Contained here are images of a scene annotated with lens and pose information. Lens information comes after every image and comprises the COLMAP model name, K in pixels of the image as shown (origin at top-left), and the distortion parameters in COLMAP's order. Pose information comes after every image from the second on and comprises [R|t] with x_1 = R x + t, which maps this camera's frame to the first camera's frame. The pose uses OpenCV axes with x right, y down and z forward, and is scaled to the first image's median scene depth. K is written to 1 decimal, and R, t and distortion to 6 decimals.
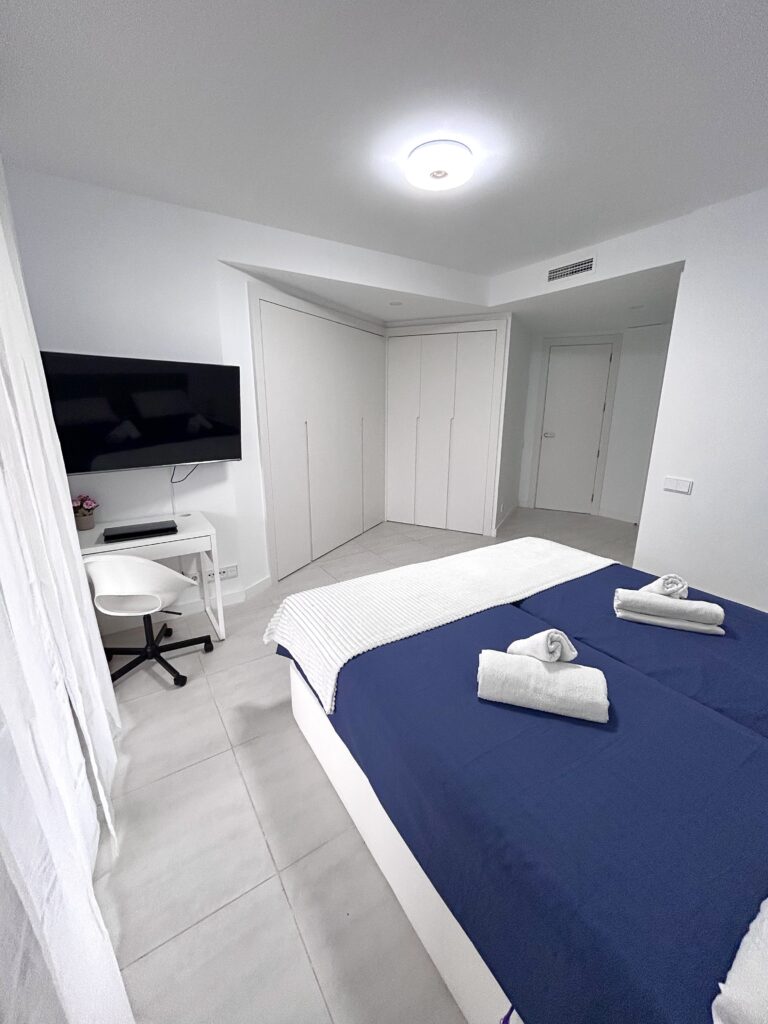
lens RADIAL K [[410.5, 0, 384.7], [0, 410.5, 508.9], [0, 0, 1]] dist [0.000583, 0.000141]
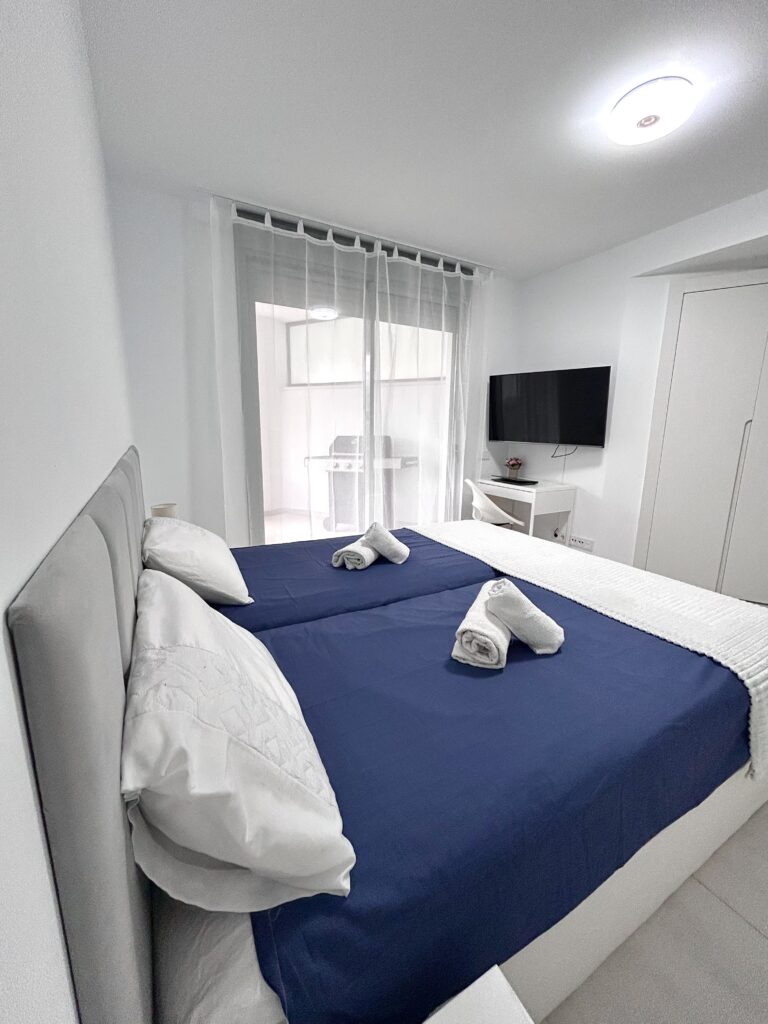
lens RADIAL K [[410.5, 0, 384.7], [0, 410.5, 508.9], [0, 0, 1]] dist [0.000583, 0.000141]
pose [[-0.058917, 0.195465, -0.978939, 0.886275], [-0.275669, 0.939325, 0.204146, -0.025899], [0.959445, 0.281891, -0.001459, 0.494638]]
